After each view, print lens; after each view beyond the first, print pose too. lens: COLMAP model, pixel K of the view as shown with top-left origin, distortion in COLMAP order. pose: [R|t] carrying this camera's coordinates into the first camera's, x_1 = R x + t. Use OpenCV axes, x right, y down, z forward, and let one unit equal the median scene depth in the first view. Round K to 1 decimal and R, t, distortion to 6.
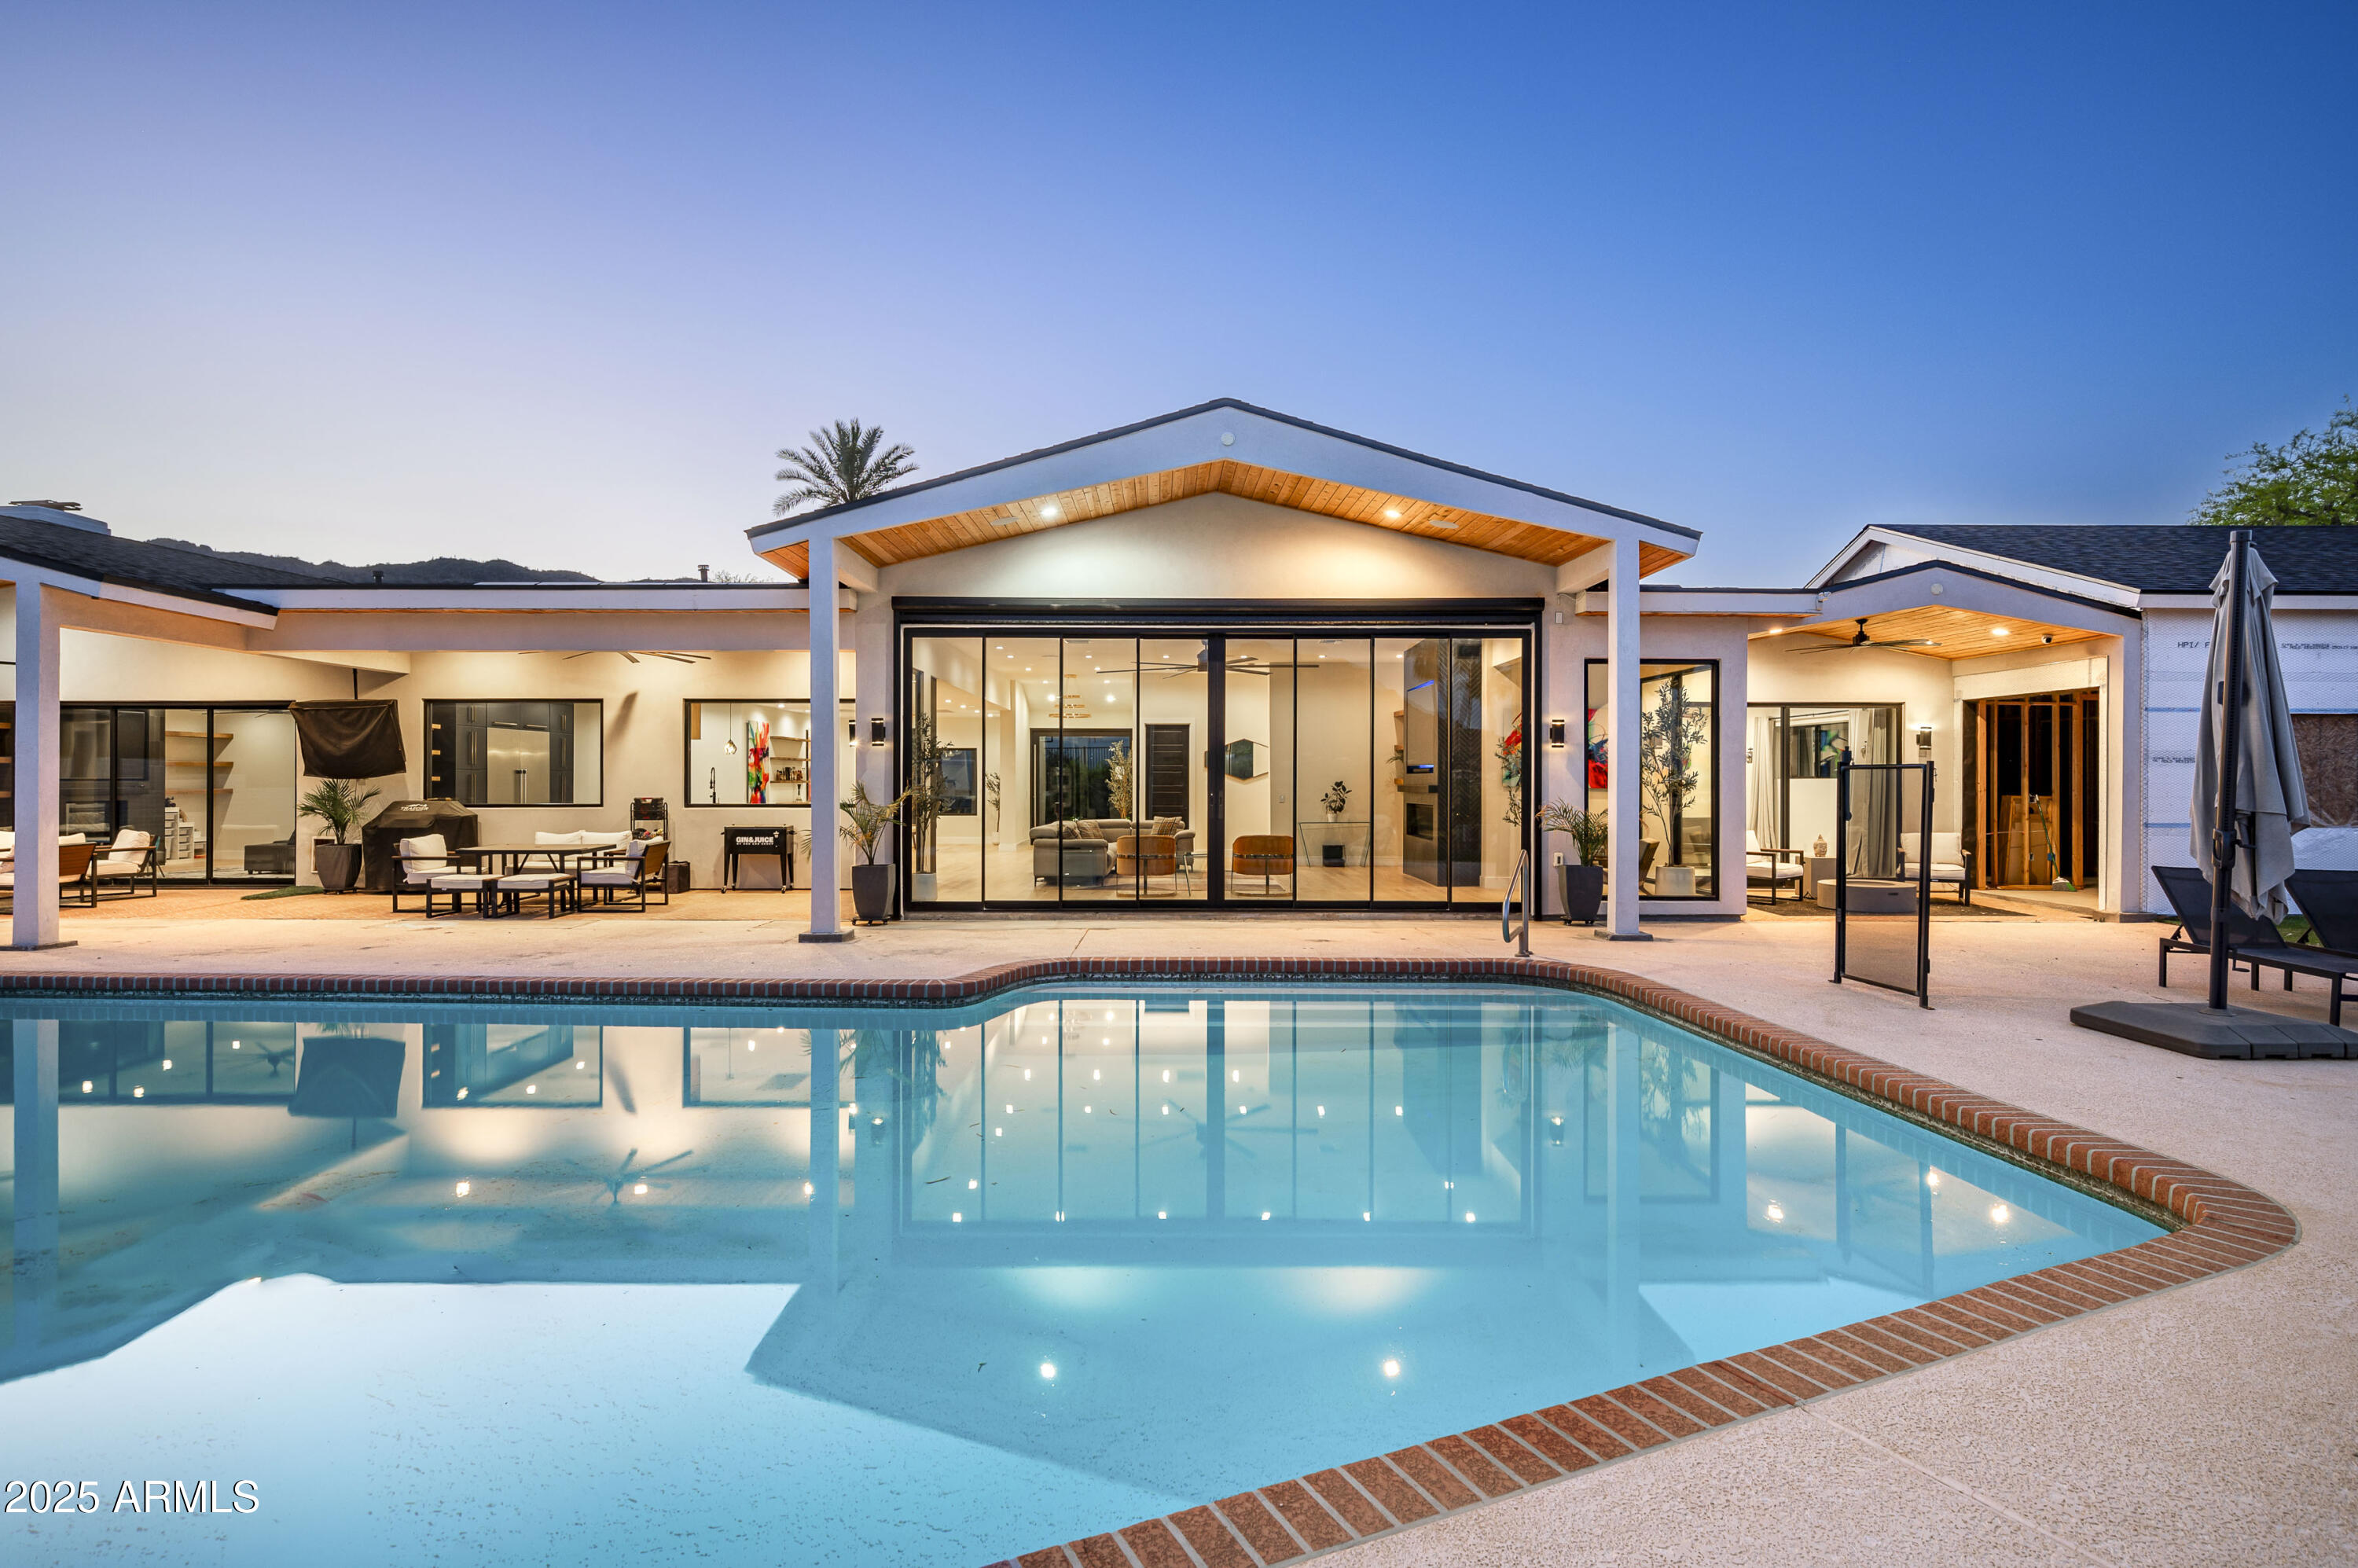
lens RADIAL K [[1247.1, 0, 1178.8], [0, 1247.1, 782.5], [0, 0, 1]] dist [-0.005042, -0.000491]
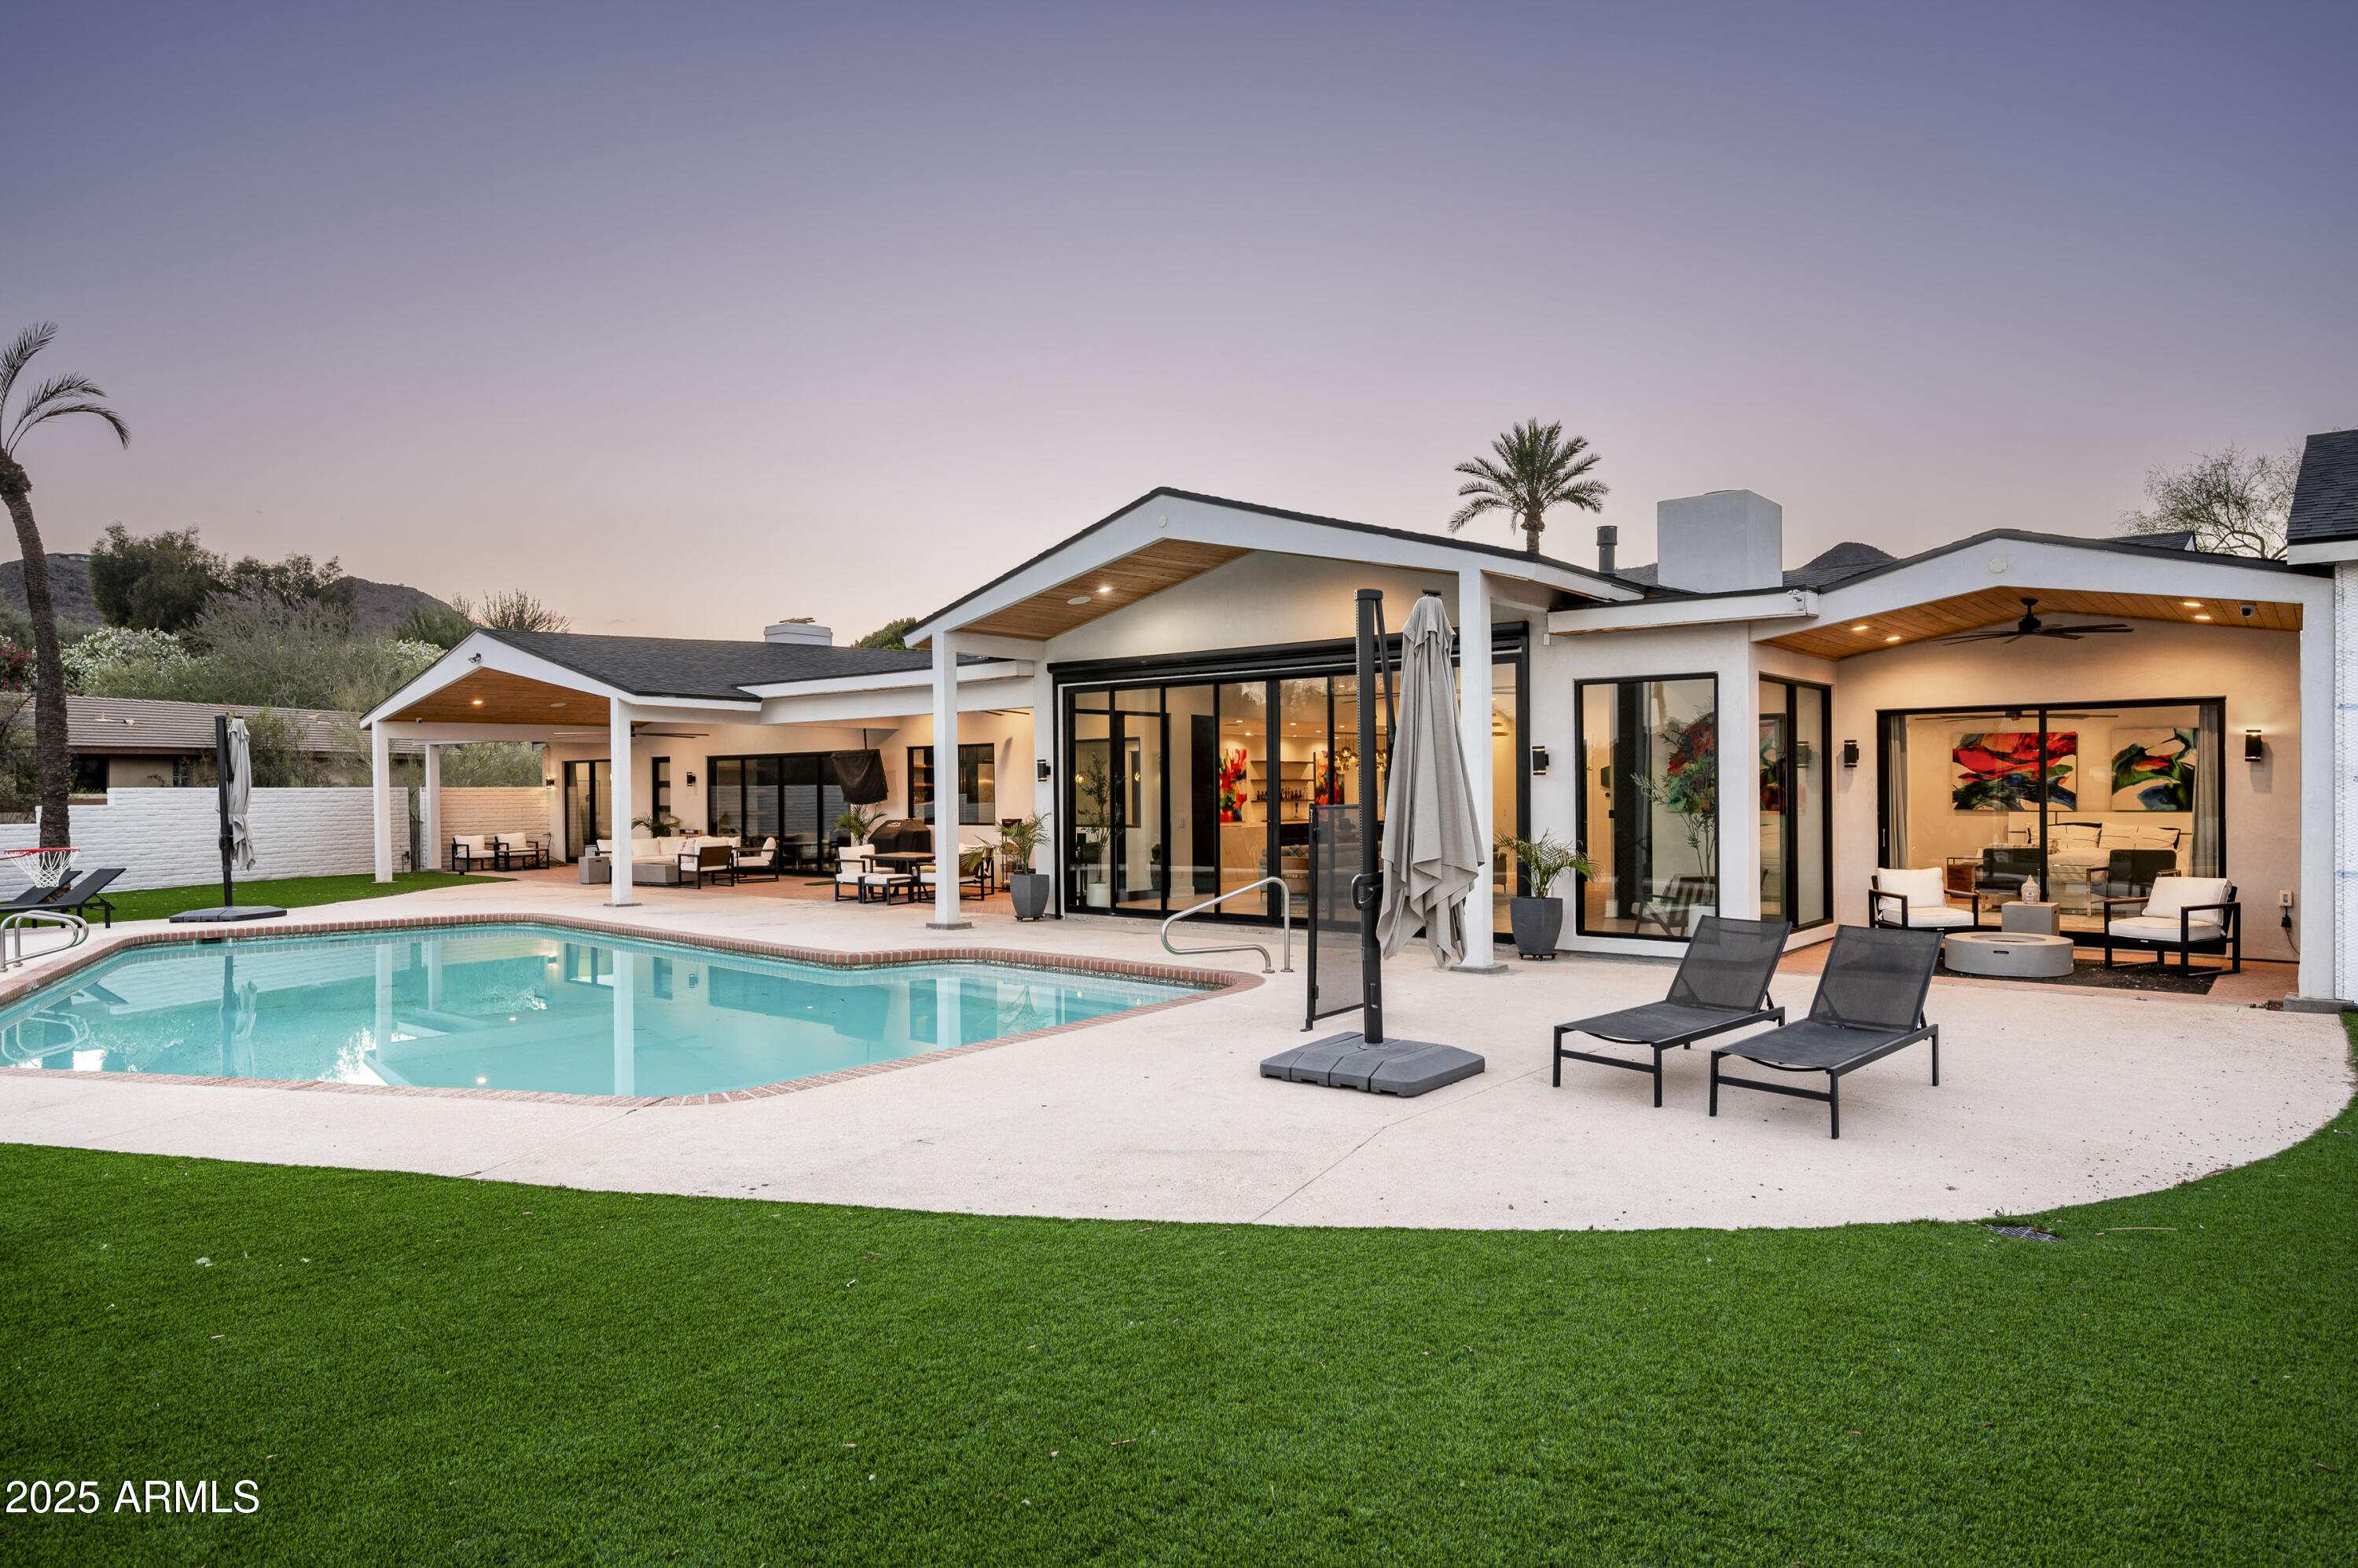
lens RADIAL K [[1418.3, 0, 1180.0], [0, 1418.3, 787.5], [0, 0, 1]] dist [-0.008115, -0.001235]
pose [[0.757636, -0.007198, -0.652637, 0.788699], [0.005989, 0.999974, -0.004076, -0.015561], [0.652650, -0.000820, 0.757659, -0.005606]]
